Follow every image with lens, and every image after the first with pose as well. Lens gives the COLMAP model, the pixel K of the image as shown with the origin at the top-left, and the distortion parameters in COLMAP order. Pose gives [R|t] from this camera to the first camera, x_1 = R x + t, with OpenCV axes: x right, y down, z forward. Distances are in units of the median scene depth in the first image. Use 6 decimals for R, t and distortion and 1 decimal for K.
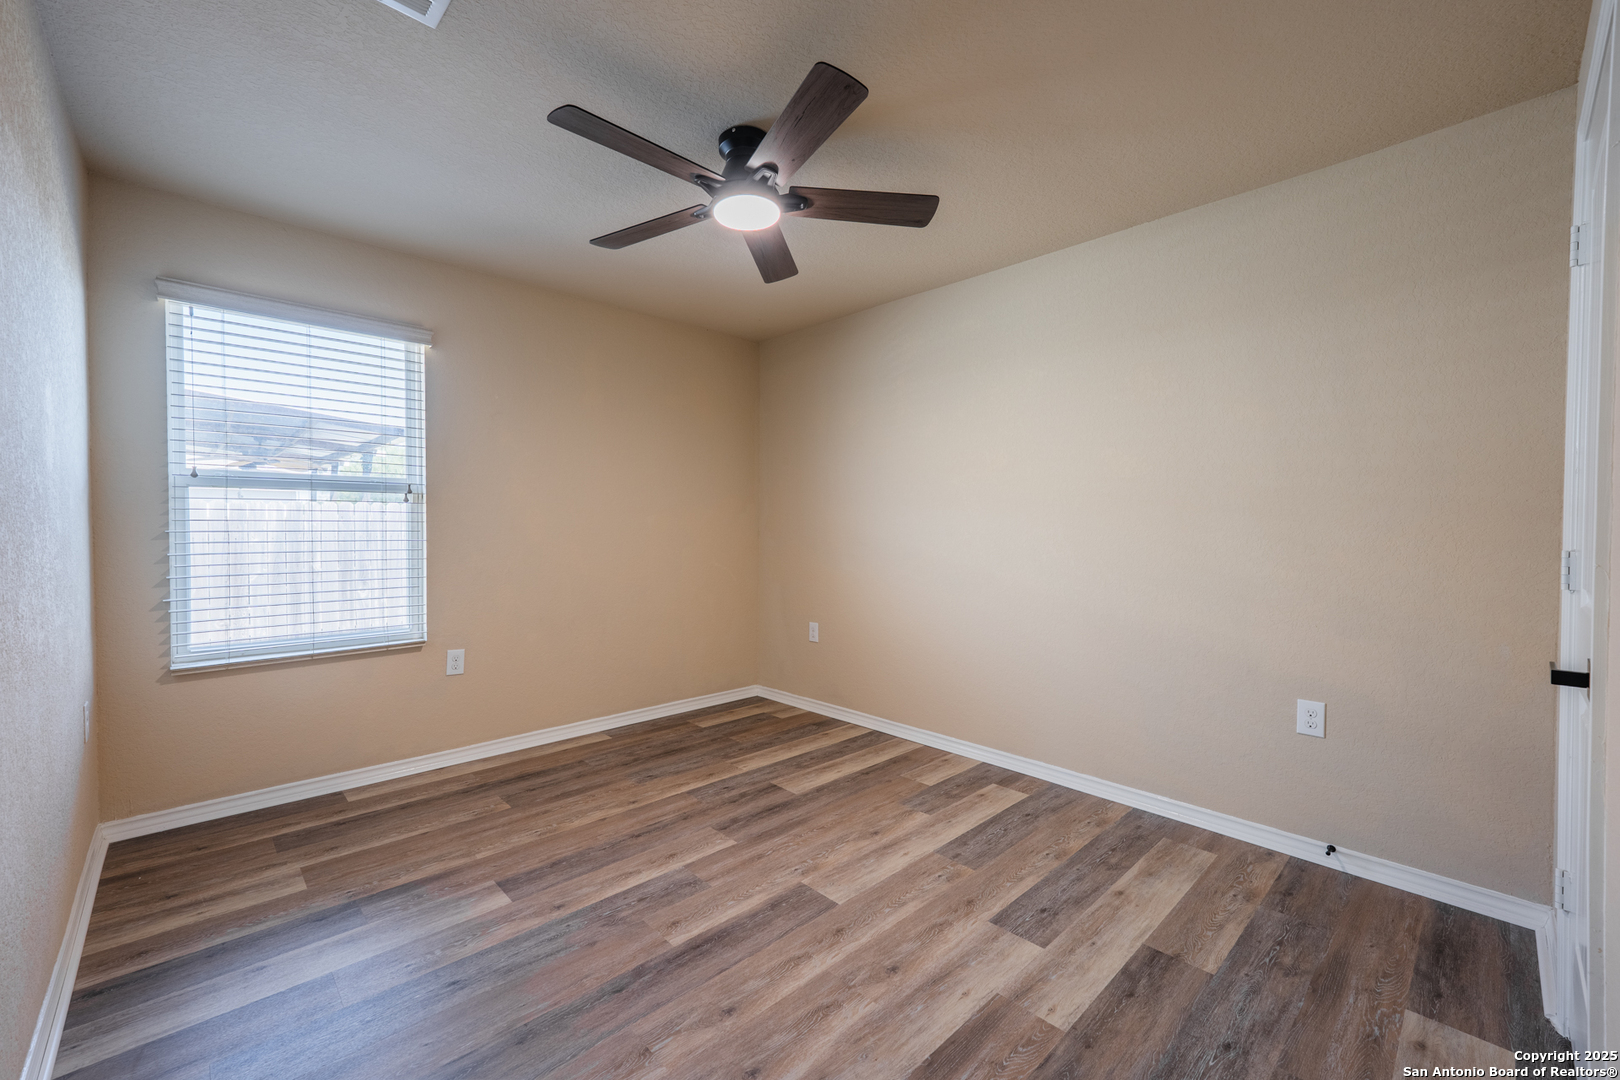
lens RADIAL K [[647.6, 0, 795.6], [0, 647.6, 539.2], [0, 0, 1]] dist [0.007370, -0.000370]
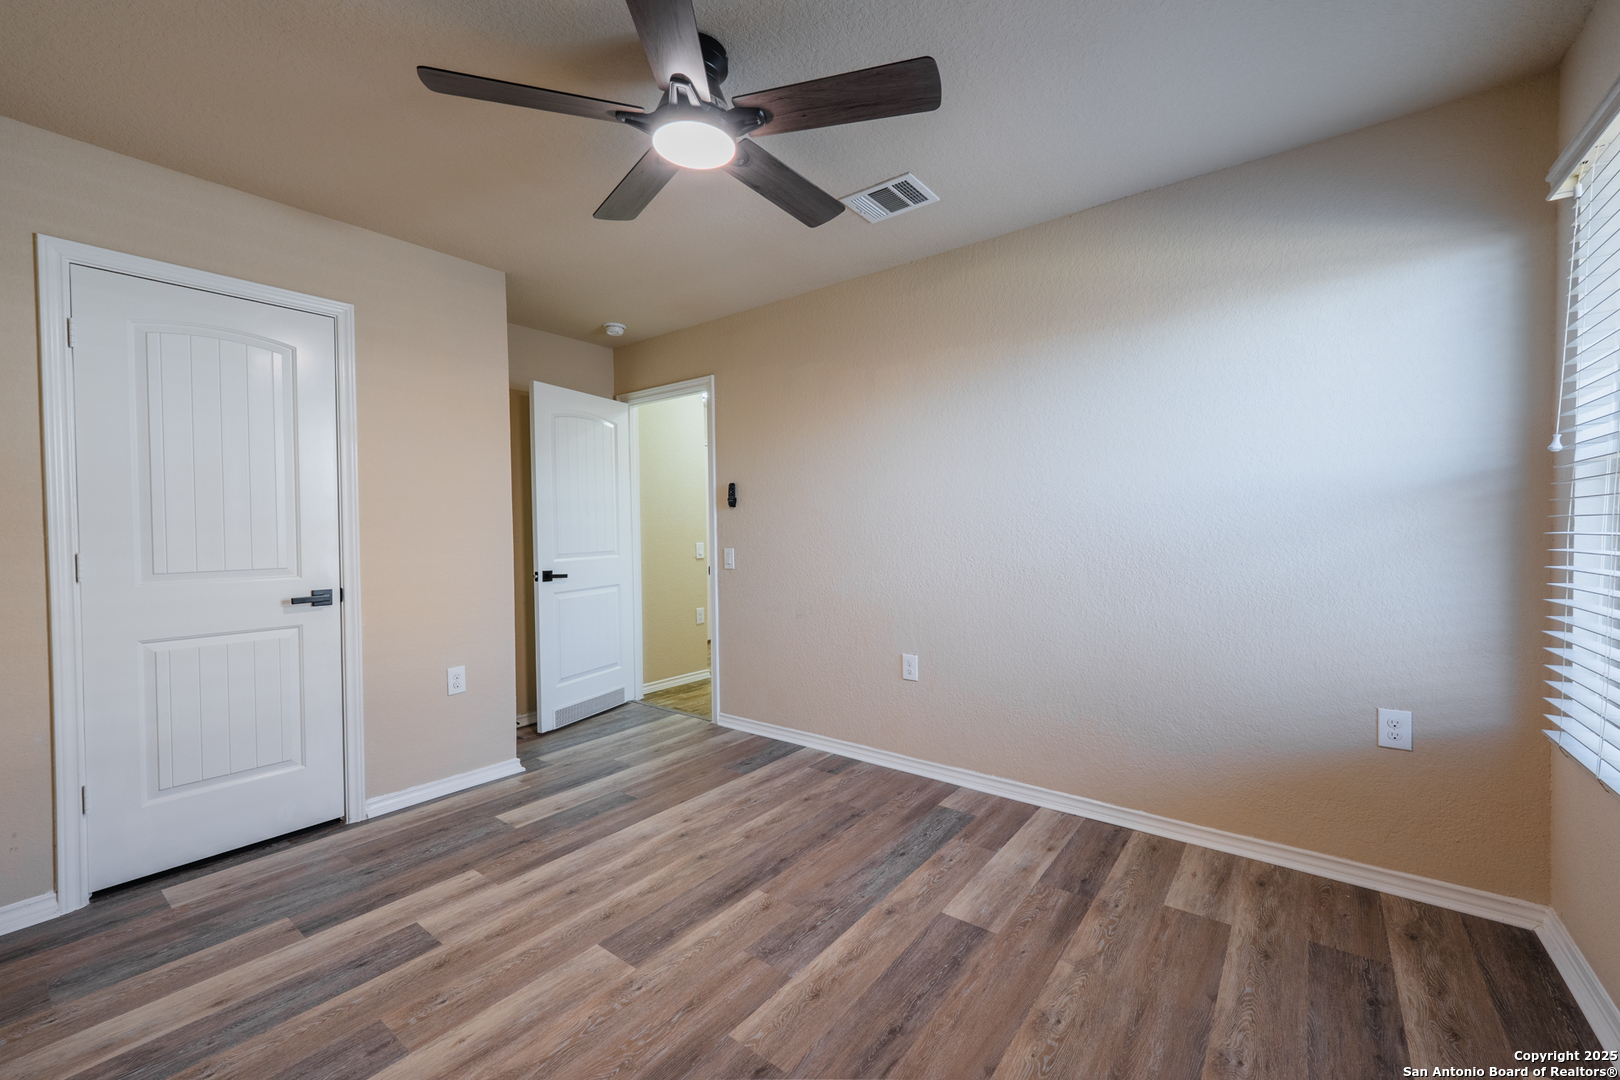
lens RADIAL K [[647.6, 0, 795.6], [0, 647.6, 539.2], [0, 0, 1]] dist [0.007370, -0.000370]
pose [[-0.988335, 0.009085, -0.152023, -0.074960], [0.003627, 0.999340, 0.036141, -0.040553], [0.152251, 0.035169, -0.987716, 1.927454]]
